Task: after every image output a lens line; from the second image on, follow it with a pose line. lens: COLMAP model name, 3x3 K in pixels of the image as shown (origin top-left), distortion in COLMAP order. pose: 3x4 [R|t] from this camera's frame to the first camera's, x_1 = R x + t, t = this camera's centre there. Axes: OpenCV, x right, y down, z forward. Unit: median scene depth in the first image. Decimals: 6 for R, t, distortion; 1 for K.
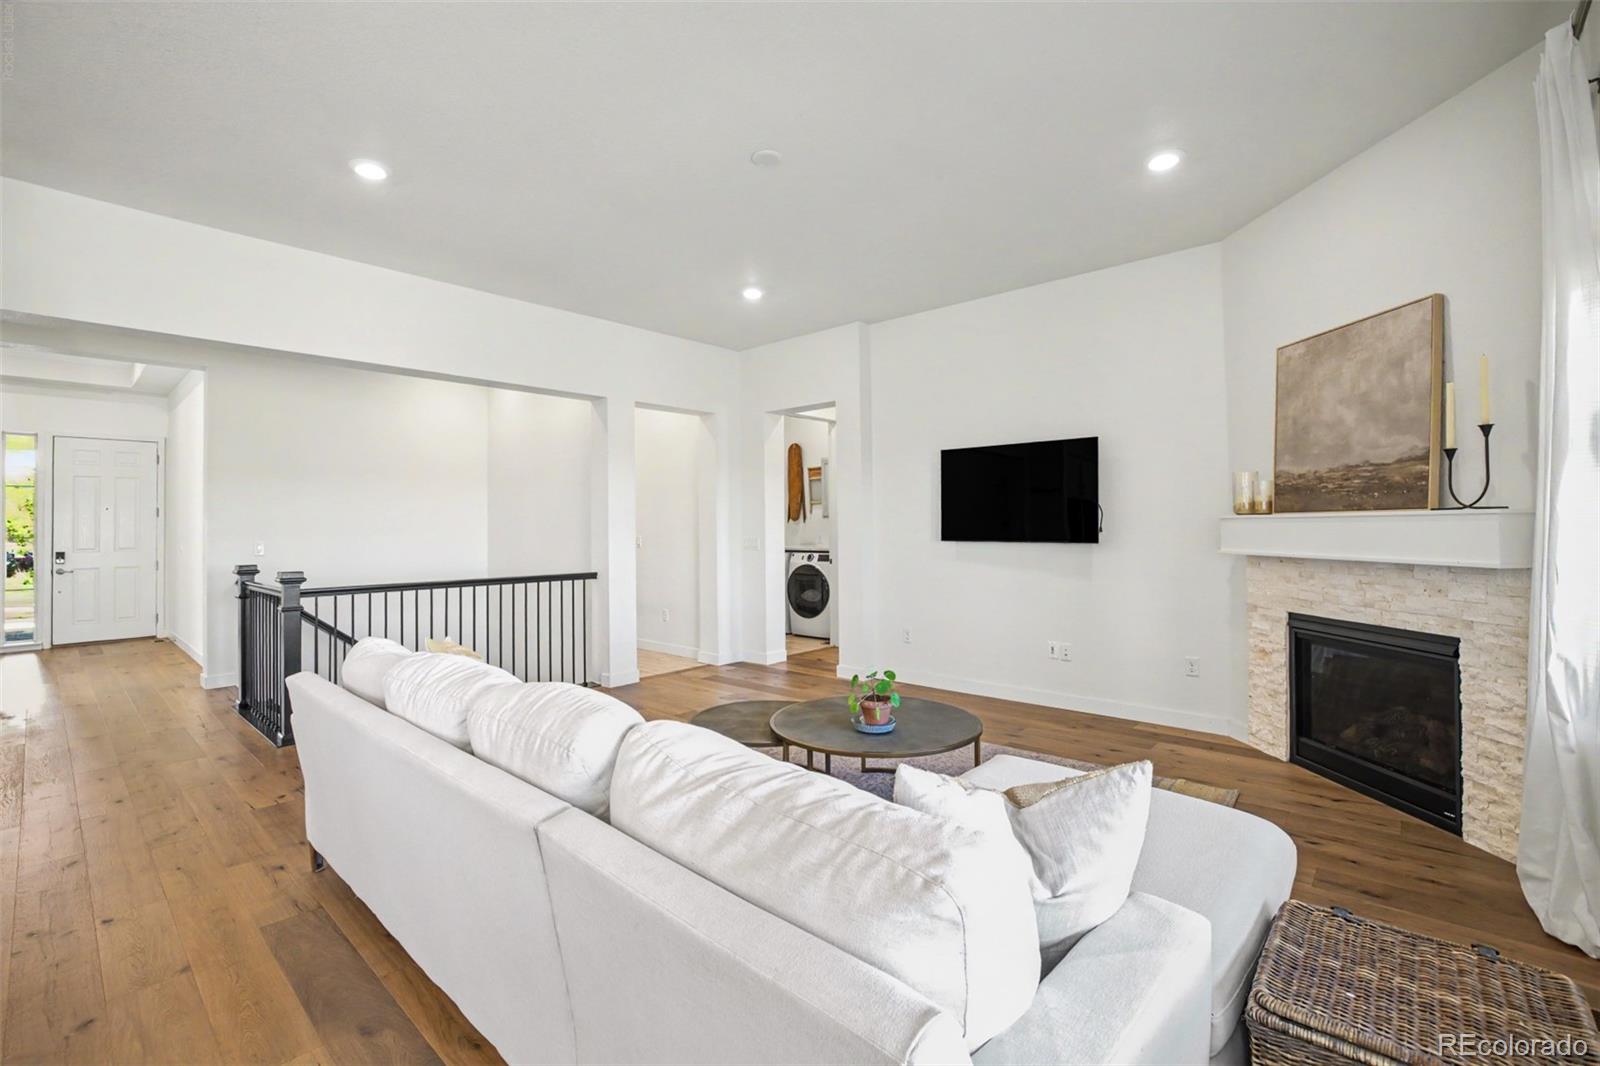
lens RADIAL K [[709.6, 0, 794.5], [0, 709.6, 520.5], [0, 0, 1]] dist [-0.048719, 0.017521]
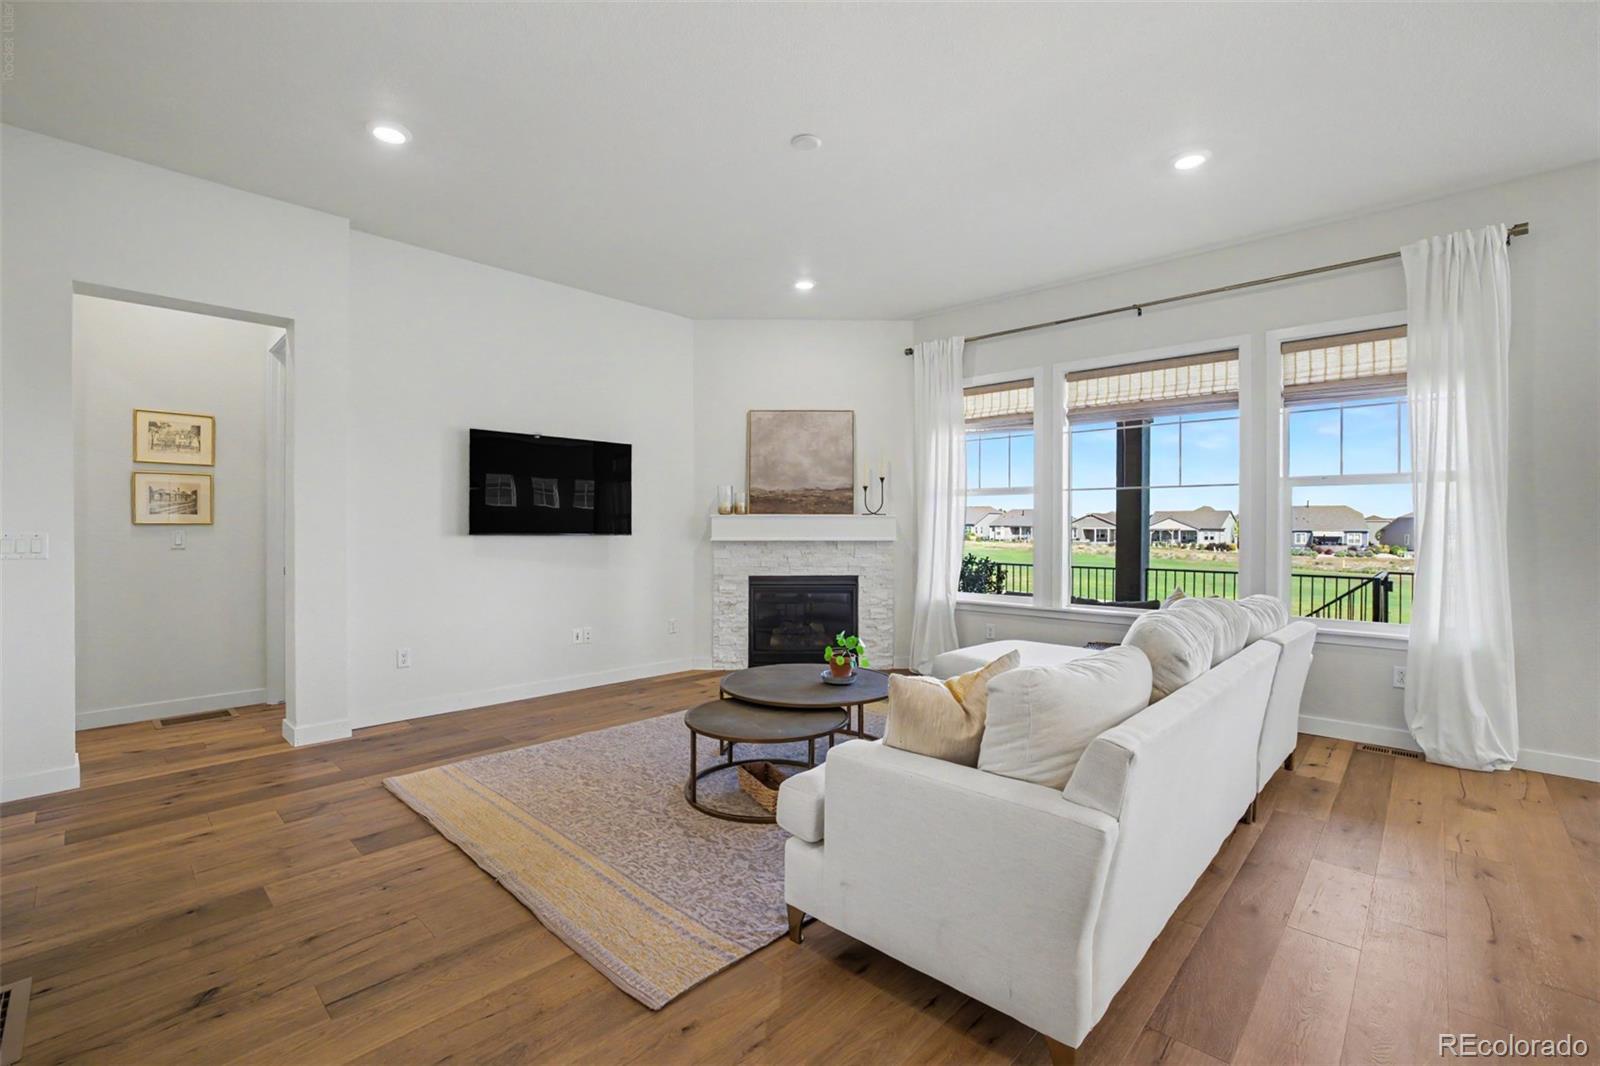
lens RADIAL K [[713.0, 0, 795.4], [0, 713.0, 551.5], [0, 0, 1]] dist [-0.050650, 0.019405]
pose [[0.017062, -0.025052, 0.999541, -0.905278], [-0.011003, 0.999621, 0.025242, 0.031790], [-0.999794, -0.011429, 0.016780, 0.845286]]
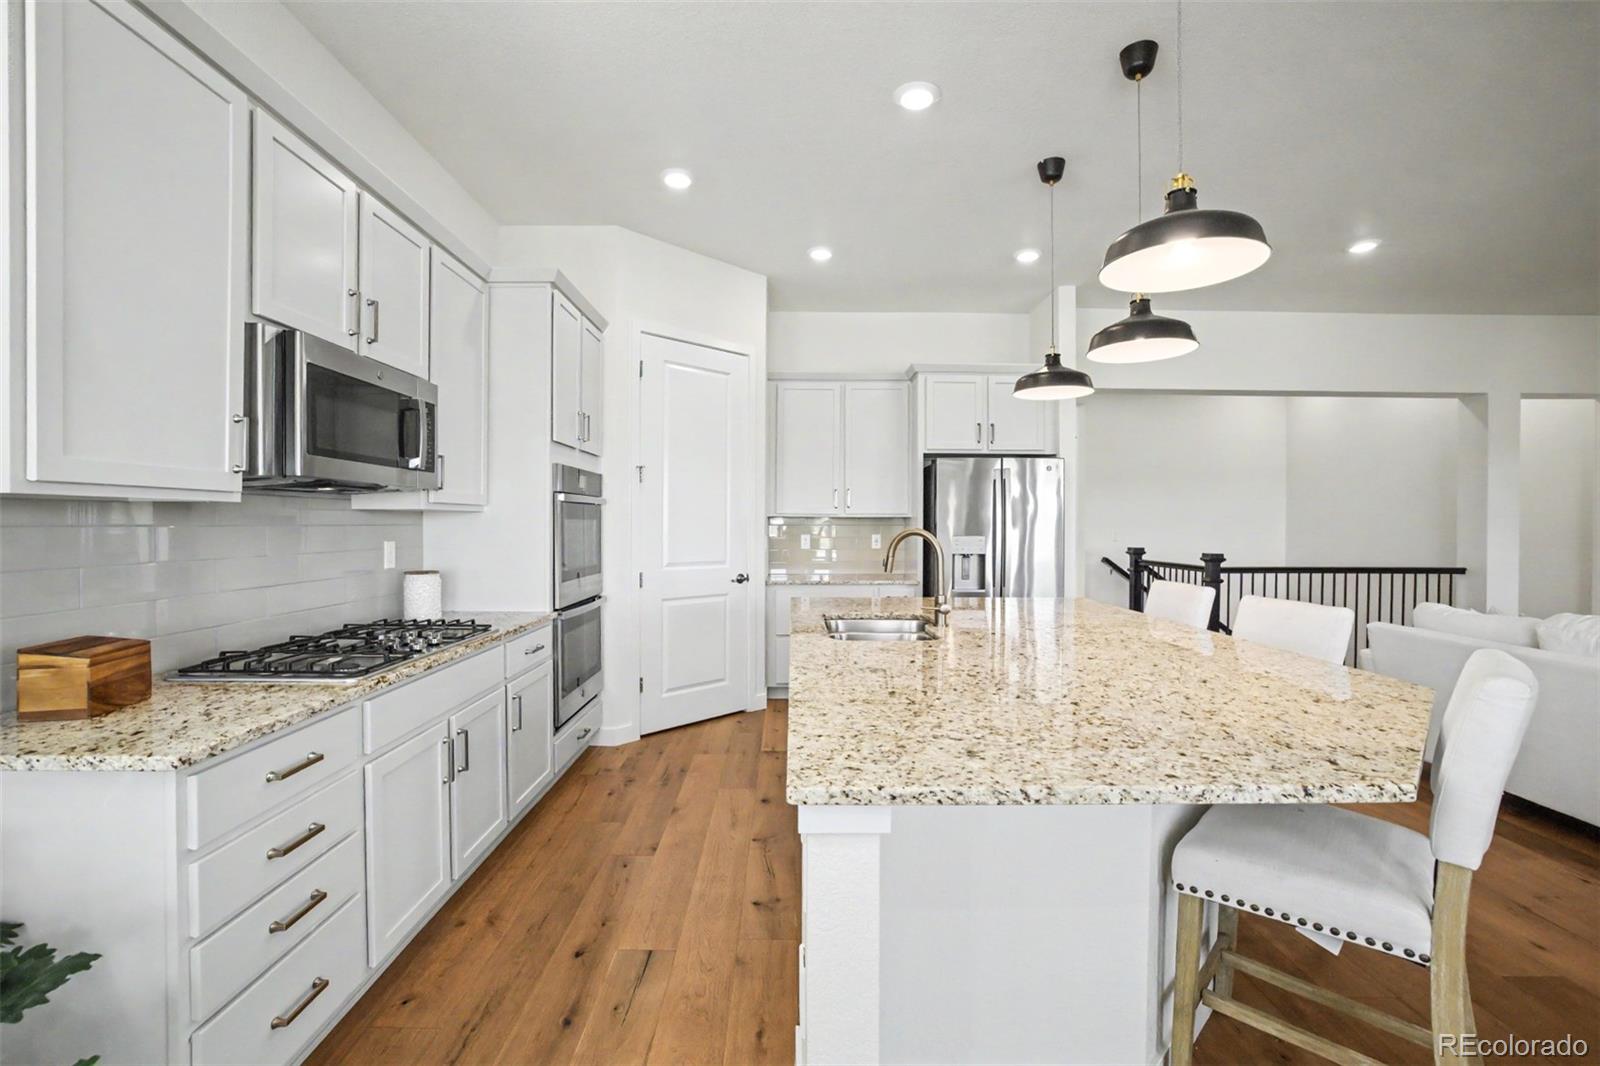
lens RADIAL K [[697.1, 0, 788.6], [0, 697.1, 534.3], [0, 0, 1]] dist [-0.044501, 0.018646]
pose [[0.667922, 0.024098, -0.743841, -0.317431], [-0.002850, 0.999551, 0.029823, -0.001448], [0.744226, -0.017799, 0.667691, -0.577642]]
